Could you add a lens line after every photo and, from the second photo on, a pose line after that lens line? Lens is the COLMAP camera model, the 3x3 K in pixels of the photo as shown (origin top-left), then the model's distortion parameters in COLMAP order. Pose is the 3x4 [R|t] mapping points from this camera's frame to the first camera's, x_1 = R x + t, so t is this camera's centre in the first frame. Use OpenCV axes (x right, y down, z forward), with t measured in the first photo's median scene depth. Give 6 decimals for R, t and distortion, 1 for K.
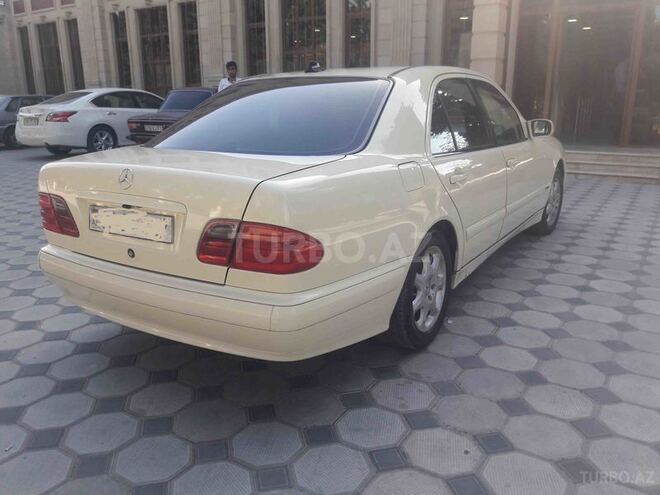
lens RADIAL K [[529.5, 0, 329.4], [0, 529.5, 261.3], [0, 0, 1]] dist [-0.002900, -0.016678]
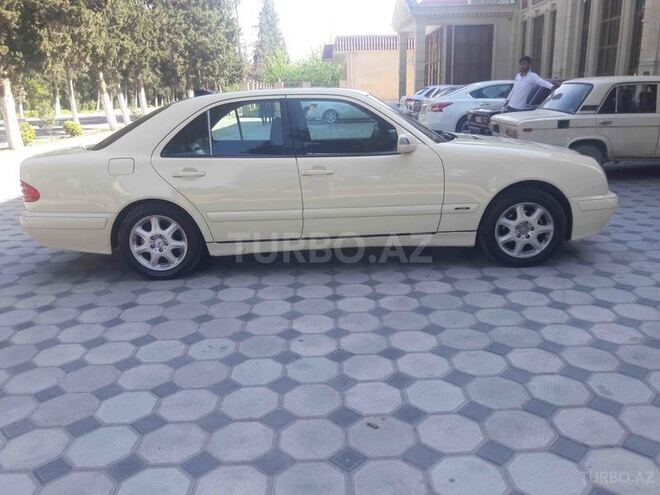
lens RADIAL K [[529.5, 0, 329.4], [0, 529.5, 261.3], [0, 0, 1]] dist [-0.002900, -0.016678]
pose [[0.570554, 0.236850, -0.786365, 1.189289], [-0.212840, 0.967440, 0.136961, -0.146782], [0.793200, 0.089226, 0.602388, 0.342485]]
